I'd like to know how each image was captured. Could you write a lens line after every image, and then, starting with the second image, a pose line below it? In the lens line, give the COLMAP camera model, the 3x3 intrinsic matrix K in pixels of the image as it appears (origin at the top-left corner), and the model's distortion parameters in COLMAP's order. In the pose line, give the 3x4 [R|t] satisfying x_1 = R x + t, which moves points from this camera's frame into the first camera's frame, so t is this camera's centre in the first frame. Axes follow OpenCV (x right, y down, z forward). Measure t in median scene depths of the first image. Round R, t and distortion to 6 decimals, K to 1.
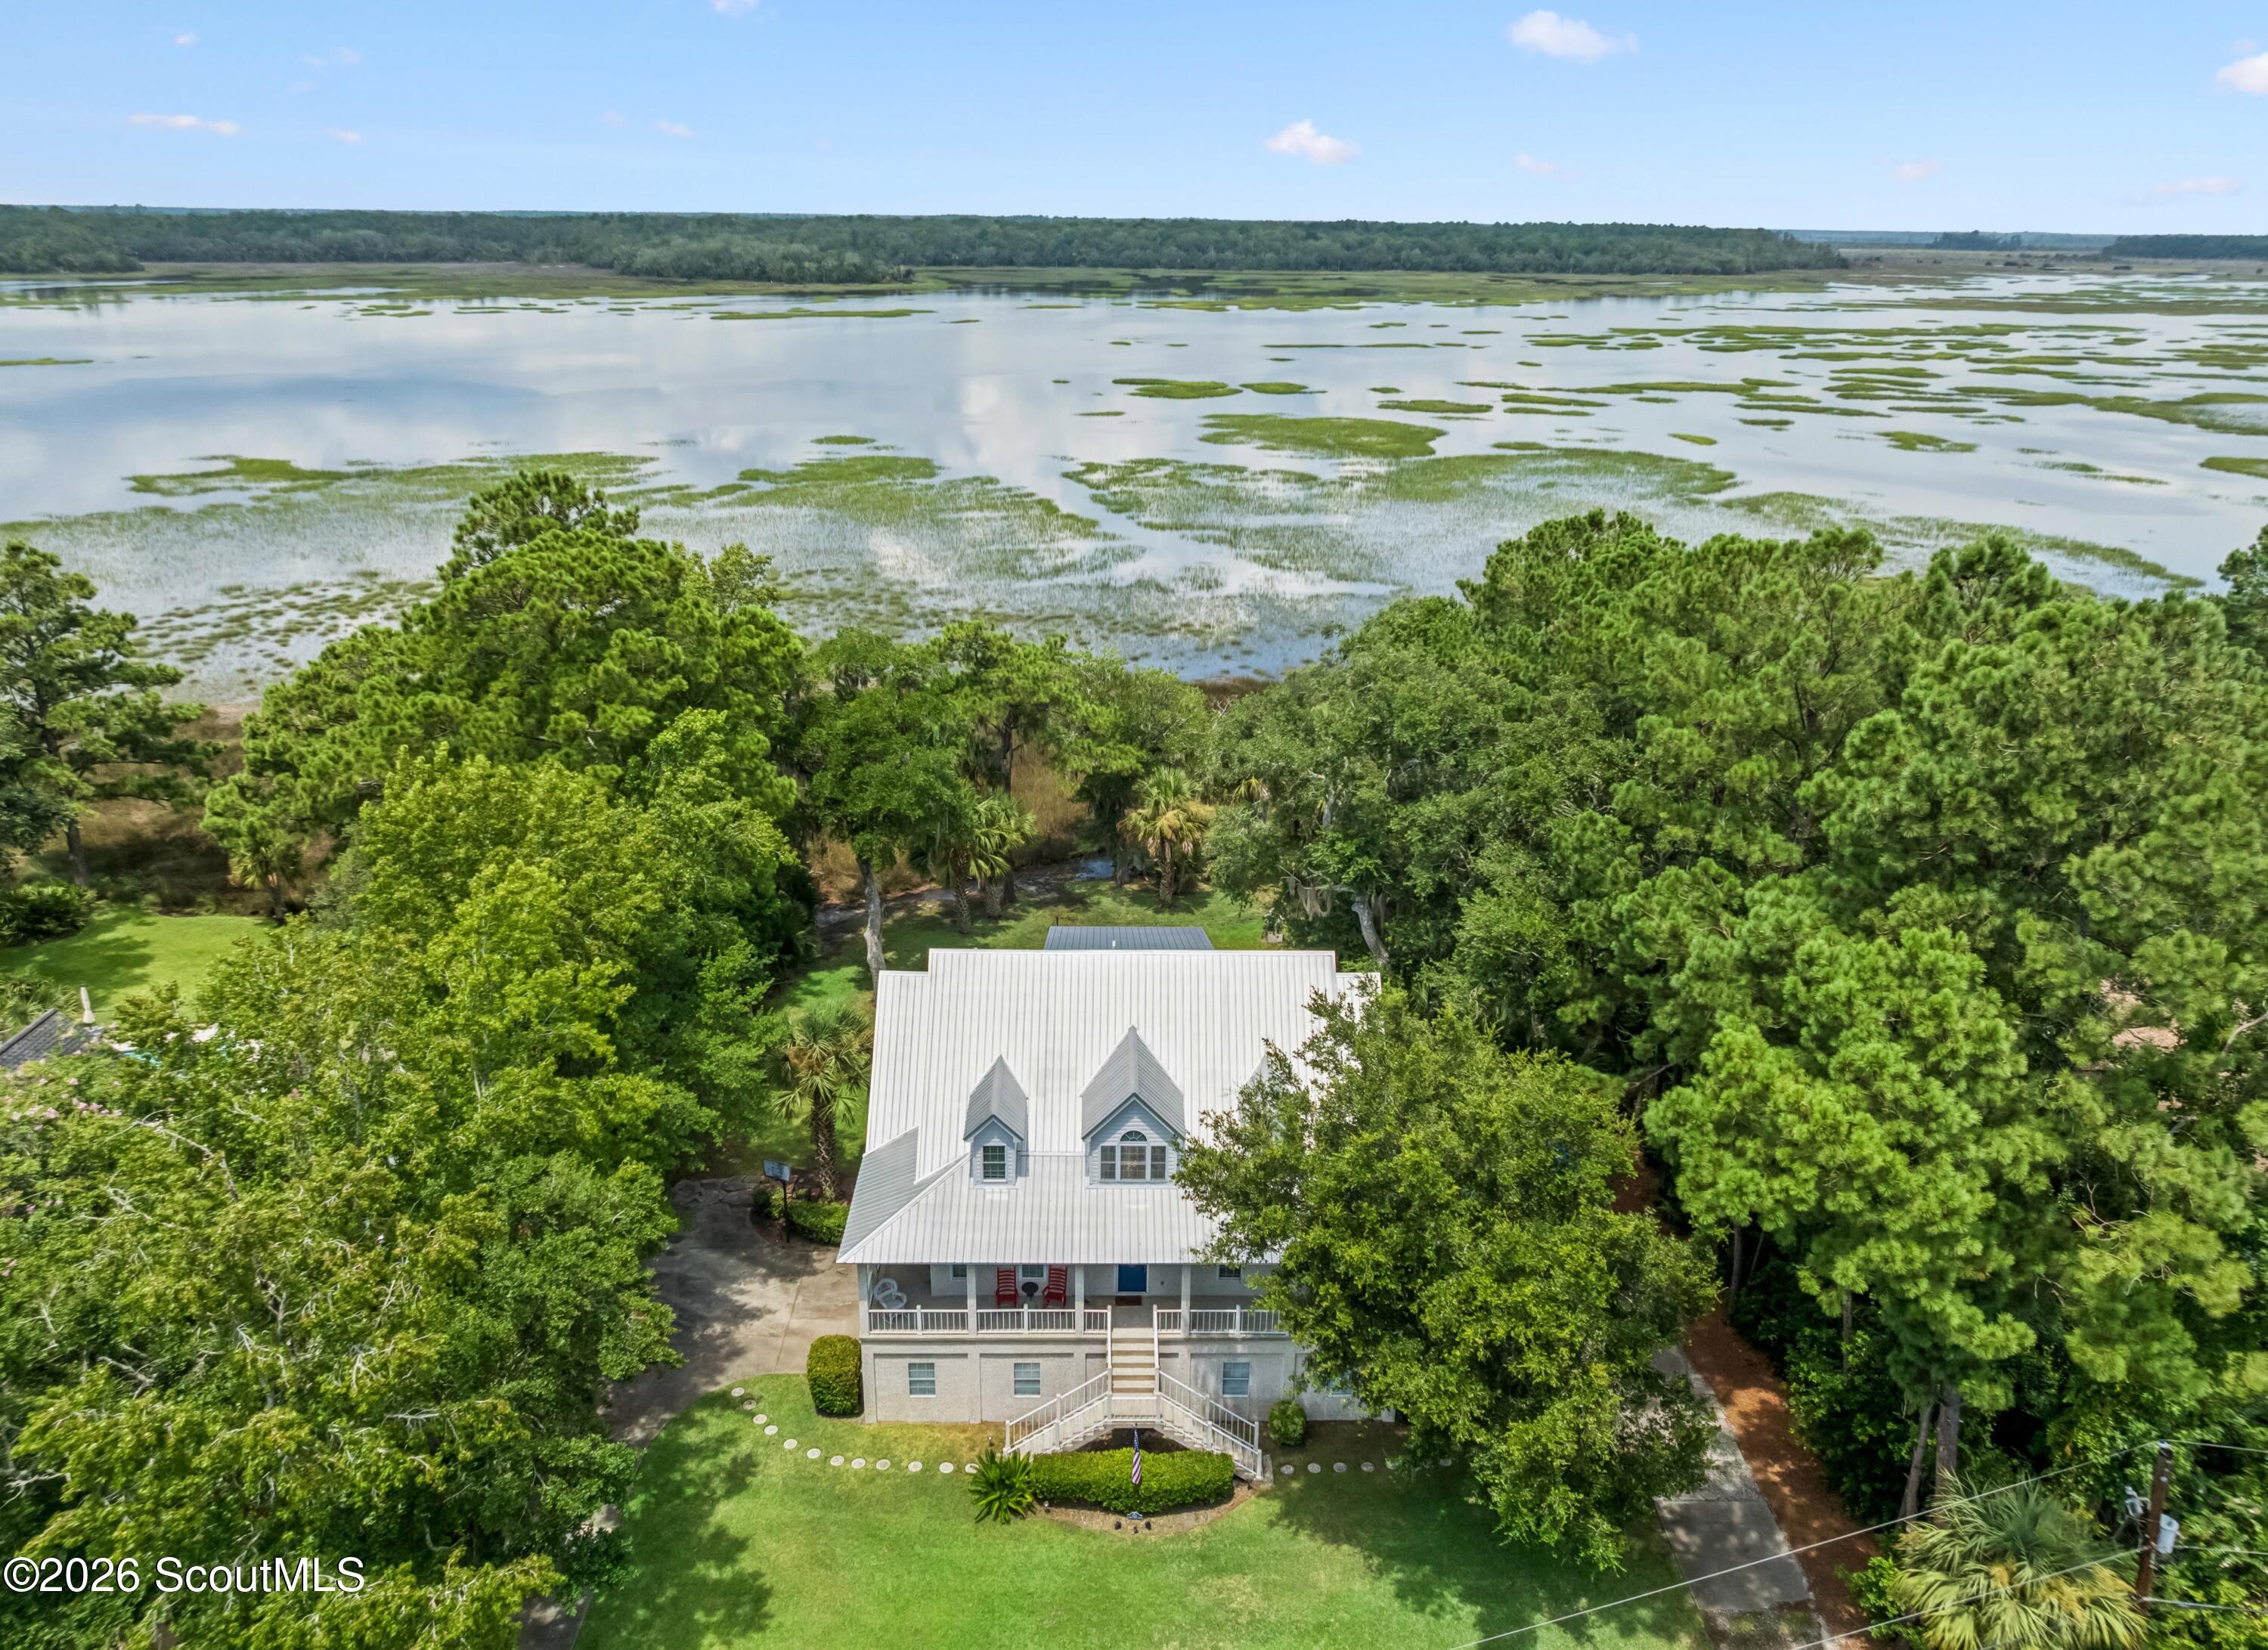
lens RADIAL K [[1621.8, 0, 1136.0], [0, 1621.8, 813.2], [0, 0, 1]] dist [-0.026931, 0.024193]
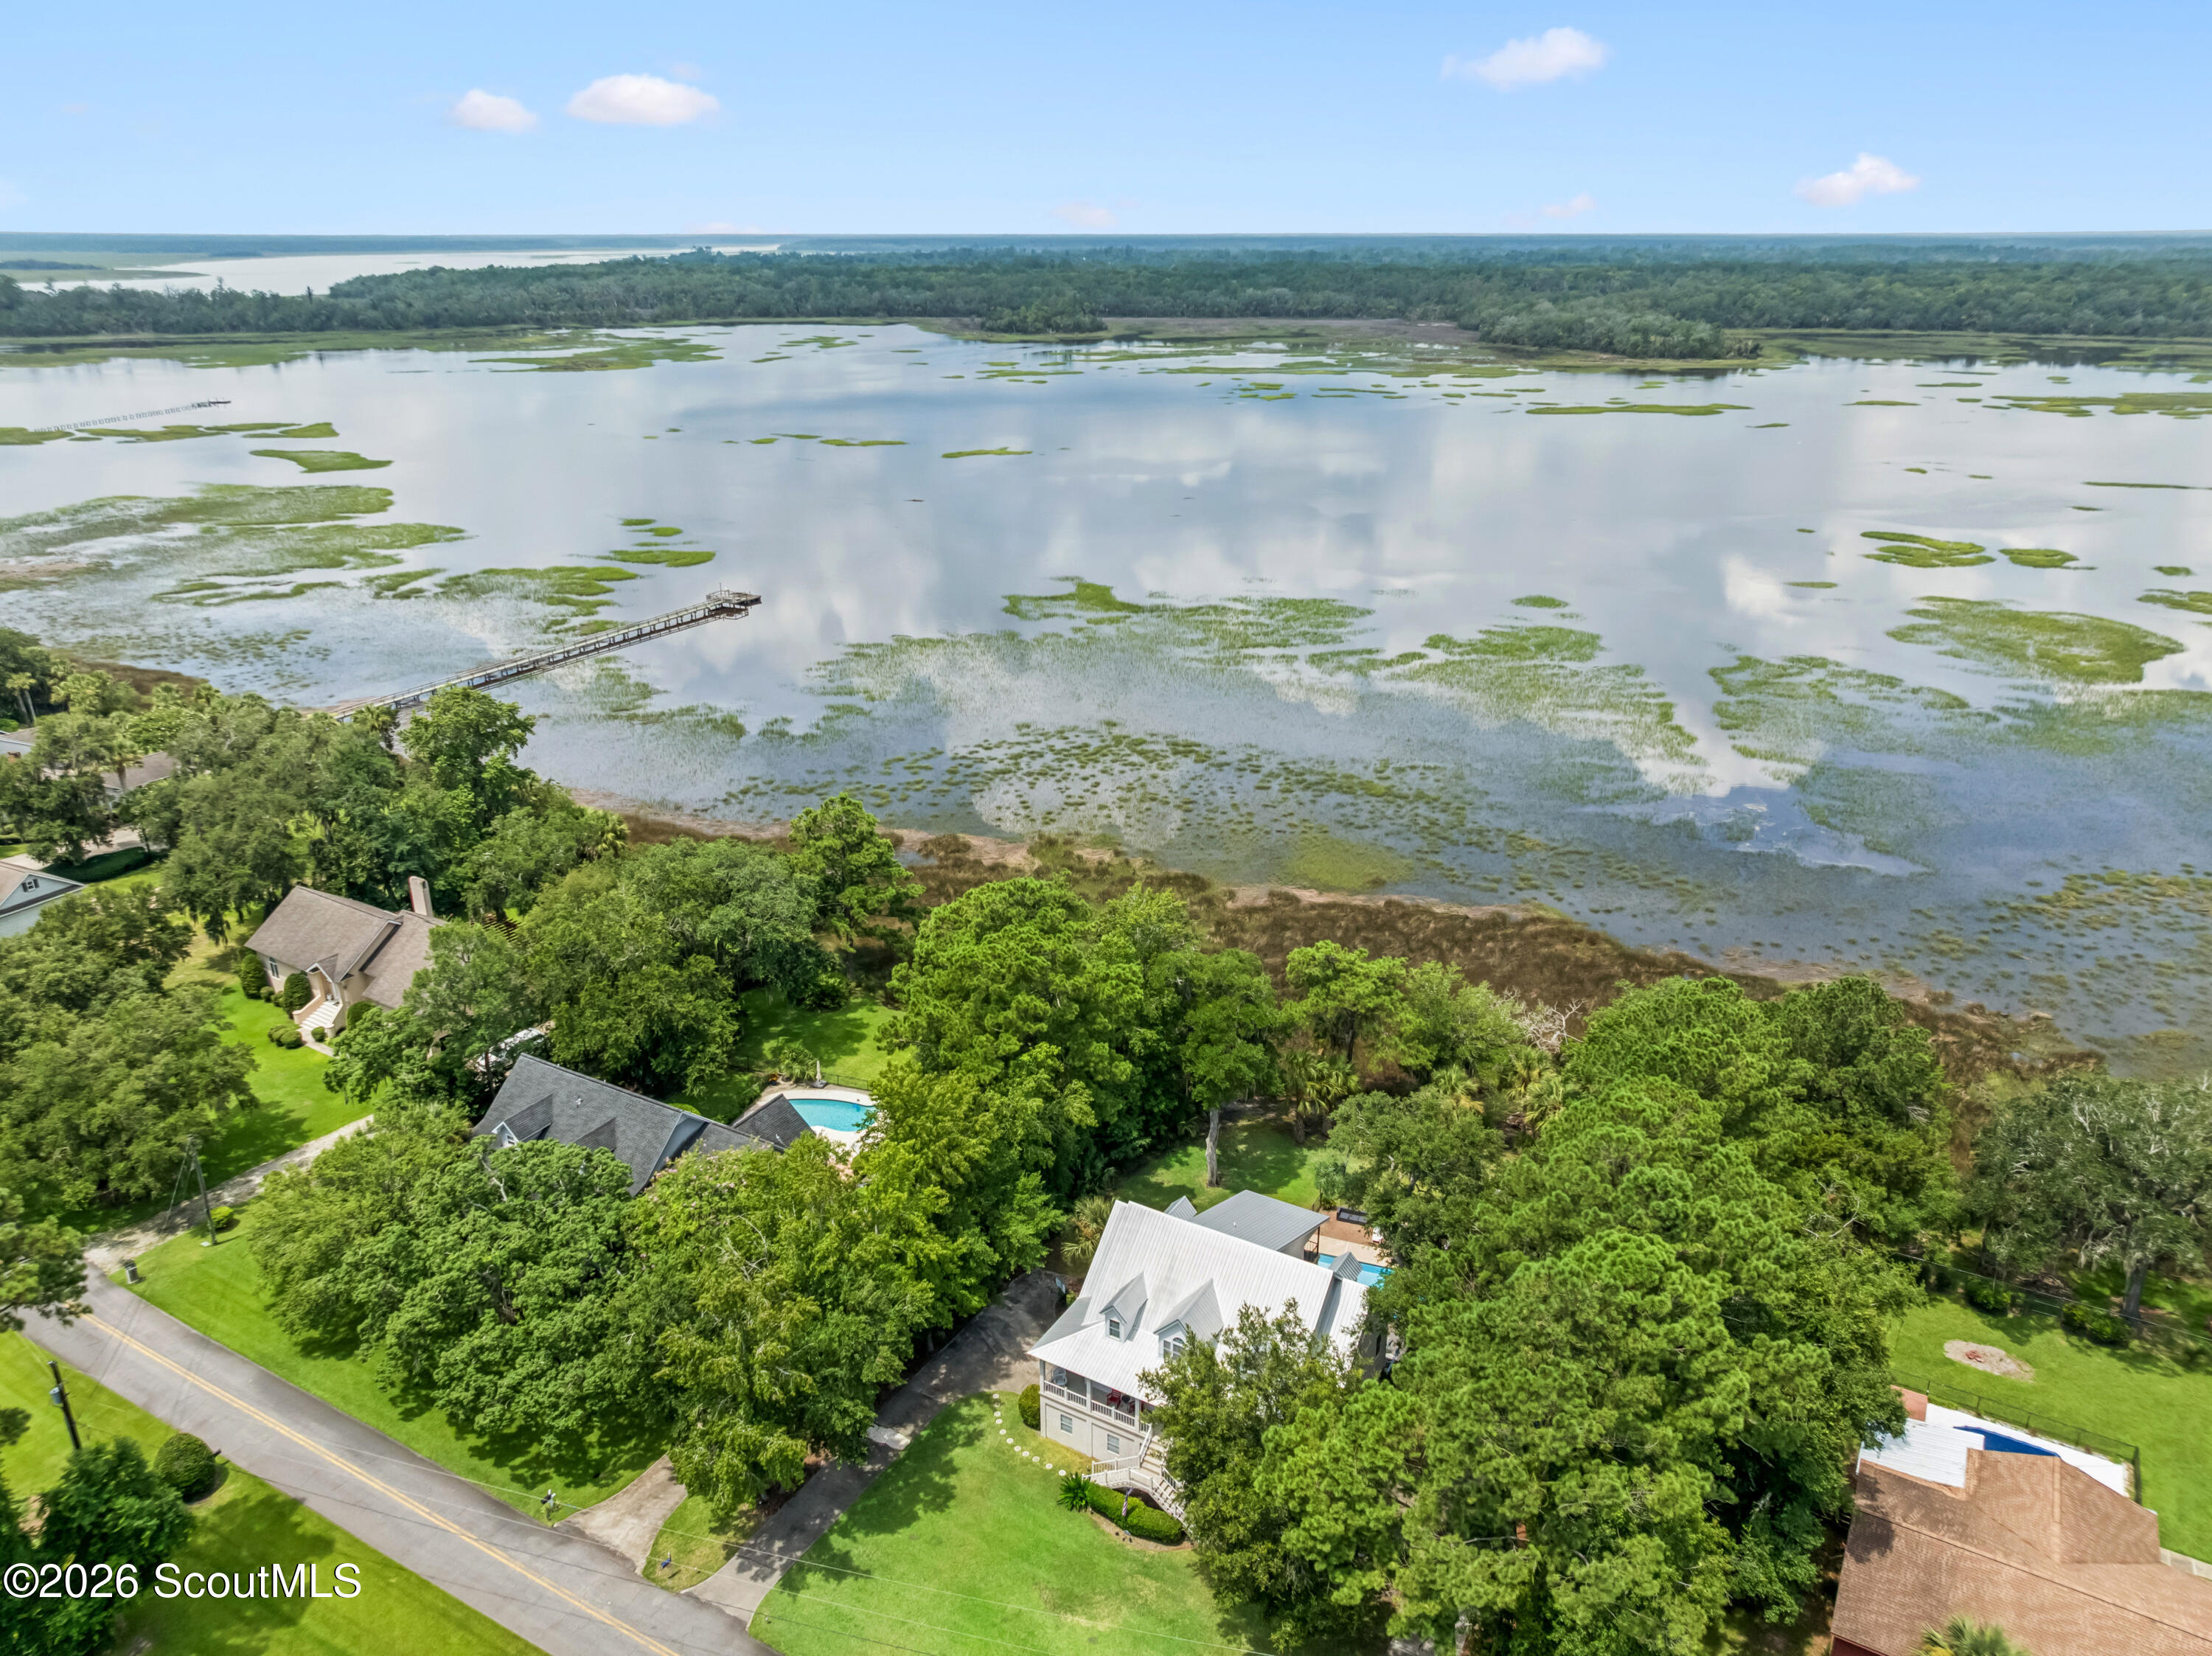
lens RADIAL K [[1591.0, 0, 1098.2], [0, 1591.0, 826.4], [0, 0, 1]] dist [0.003937, -0.000656]
pose [[0.847468, 0.173641, -0.501645, 0.706227], [-0.162247, 0.984495, 0.066680, -0.470439], [0.505445, 0.024882, 0.862500, -0.619151]]
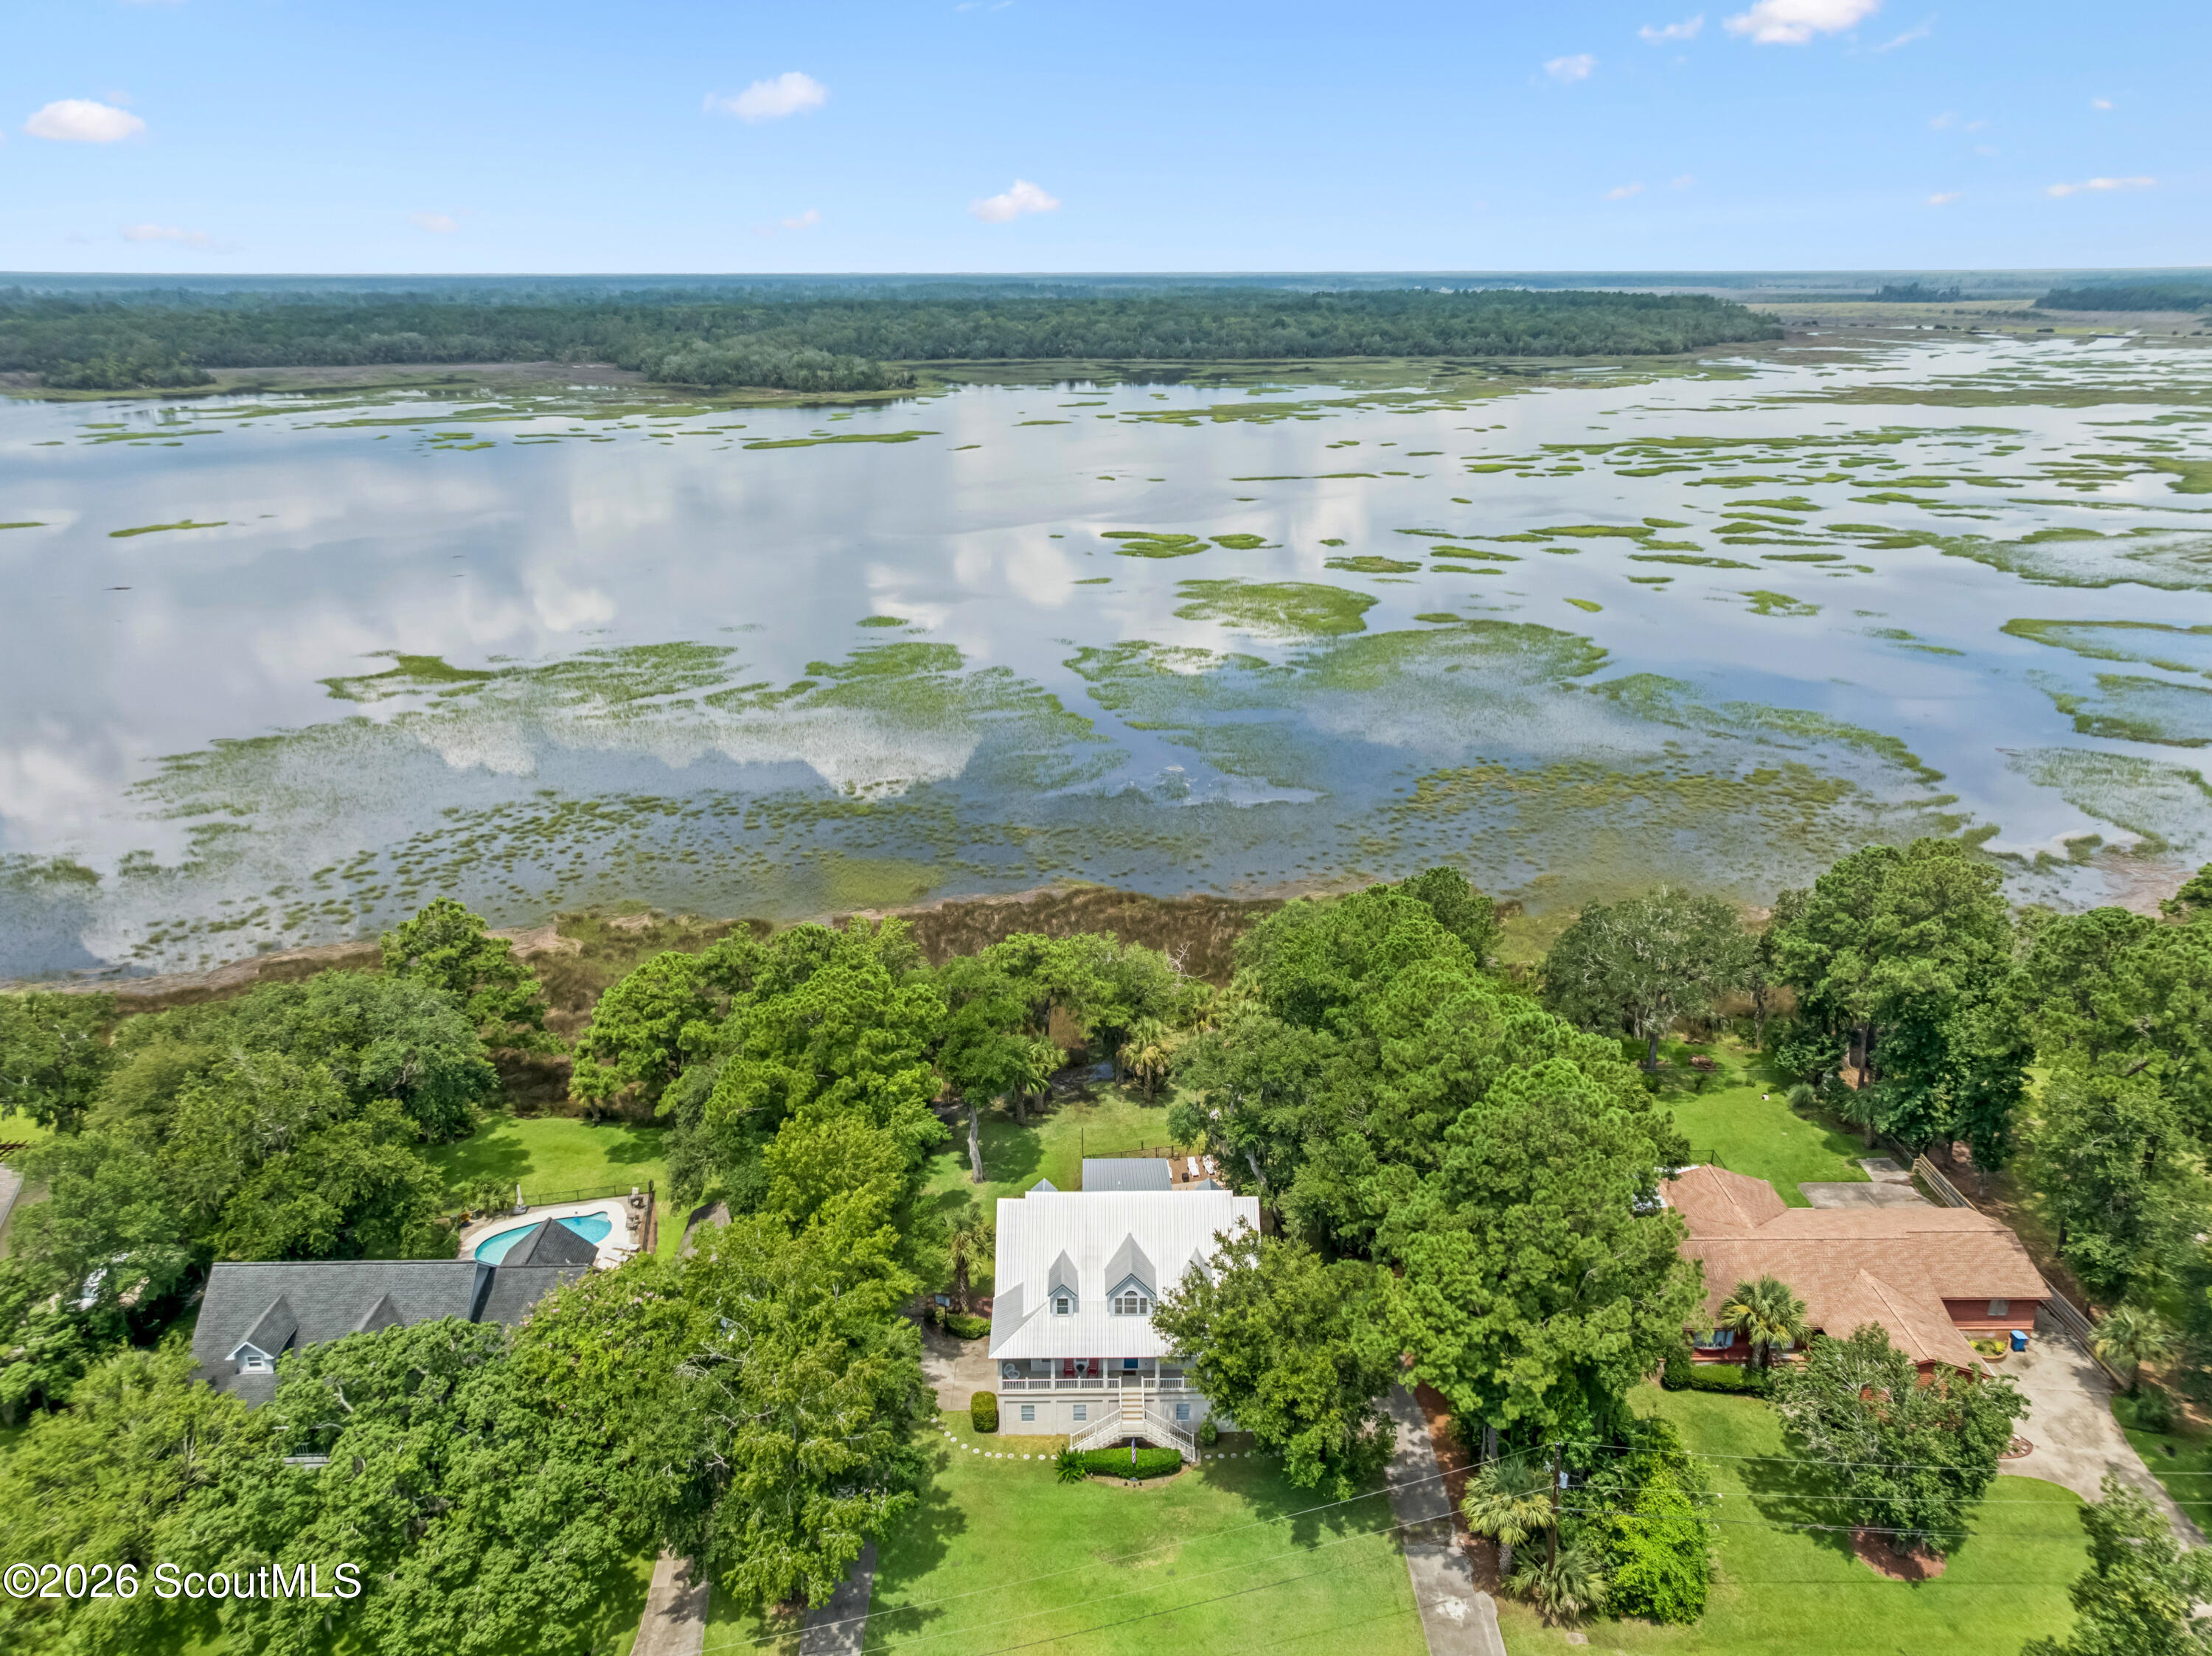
lens RADIAL K [[1591.0, 0, 1109.7], [0, 1591.0, 820.5], [0, 0, 1]] dist [0.003937, -0.000656]
pose [[0.999908, -0.010900, -0.008053, -0.005465], [0.010911, 0.999940, 0.001360, -0.382803], [0.008038, -0.001448, 0.999967, -0.963757]]
